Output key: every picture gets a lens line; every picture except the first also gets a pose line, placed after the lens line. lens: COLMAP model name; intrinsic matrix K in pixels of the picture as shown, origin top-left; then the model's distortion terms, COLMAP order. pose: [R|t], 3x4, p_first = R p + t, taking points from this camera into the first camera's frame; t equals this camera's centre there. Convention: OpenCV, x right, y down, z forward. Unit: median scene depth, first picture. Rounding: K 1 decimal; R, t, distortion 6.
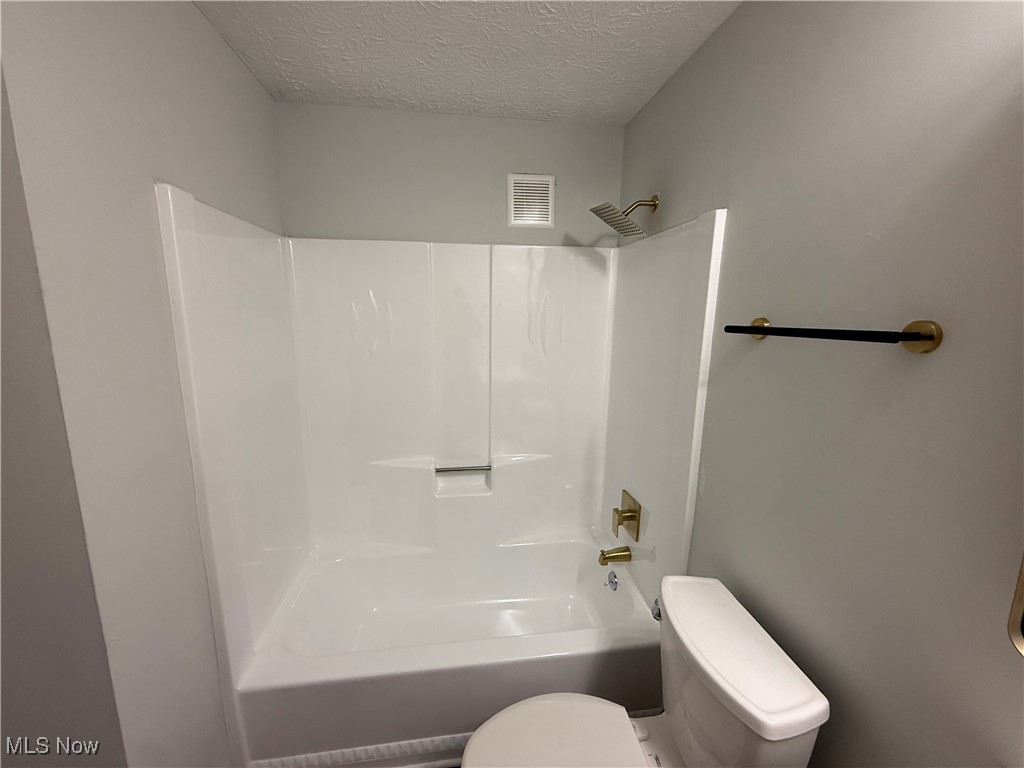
lens RADIAL K [[406.5, 0, 509.5], [0, 406.5, 384.9], [0, 0, 1]] dist [0.000166, -0.000110]
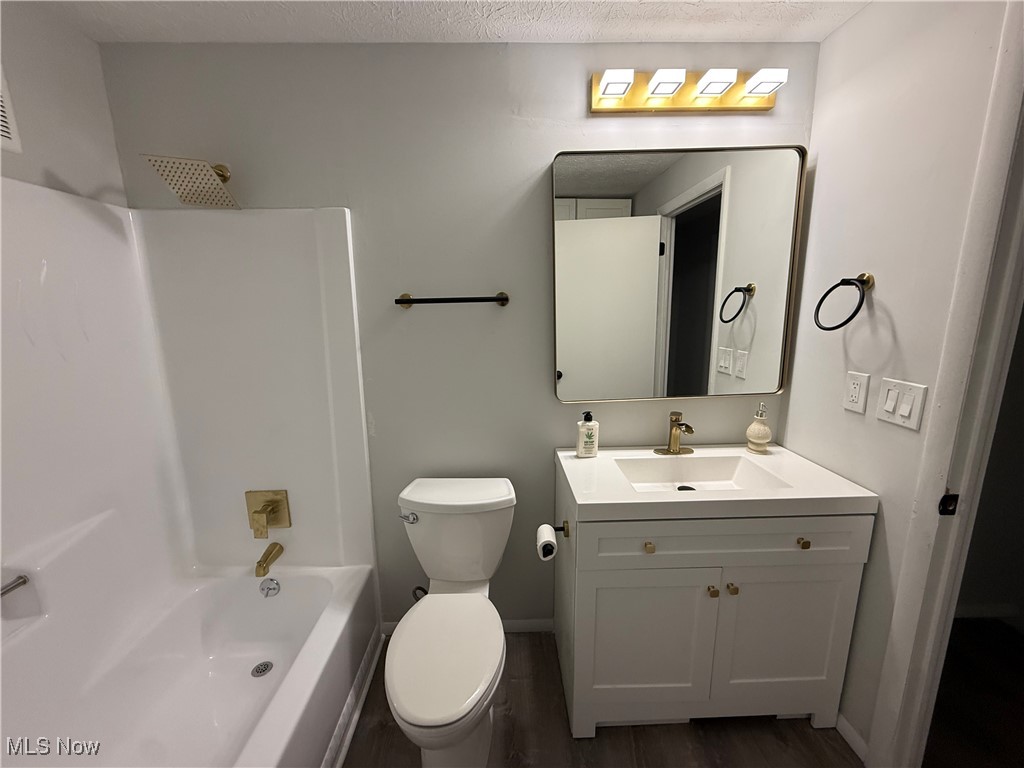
lens RADIAL K [[406.5, 0, 512.4], [0, 406.5, 385.7], [0, 0, 1]] dist [0.000166, -0.000110]
pose [[0.119884, -0.207656, 0.970828, -0.486035], [0.190843, 0.964463, 0.182728, -0.021217], [-0.974273, 0.163369, 0.155253, 0.253704]]
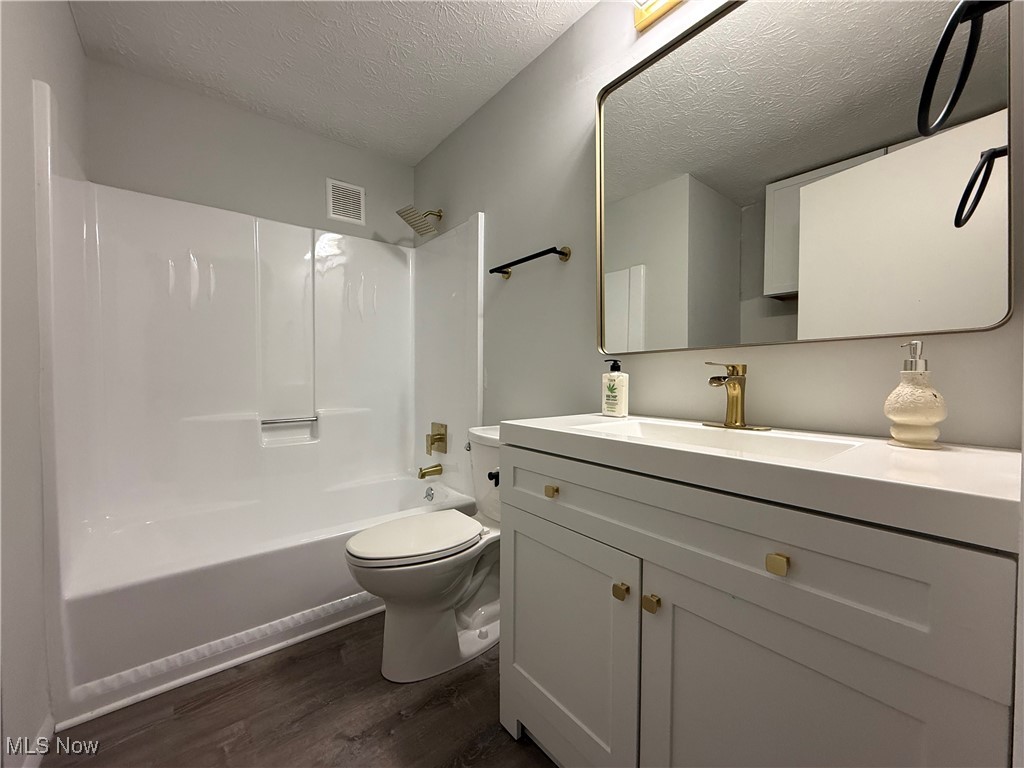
lens RADIAL K [[406.5, 0, 508.5], [0, 406.5, 384.8], [0, 0, 1]] dist [0.000166, -0.000110]
pose [[0.861915, -0.023919, 0.506488, -0.172751], [0.097658, 0.988016, -0.119531, 0.326342], [-0.497559, 0.152488, 0.853922, -0.266843]]
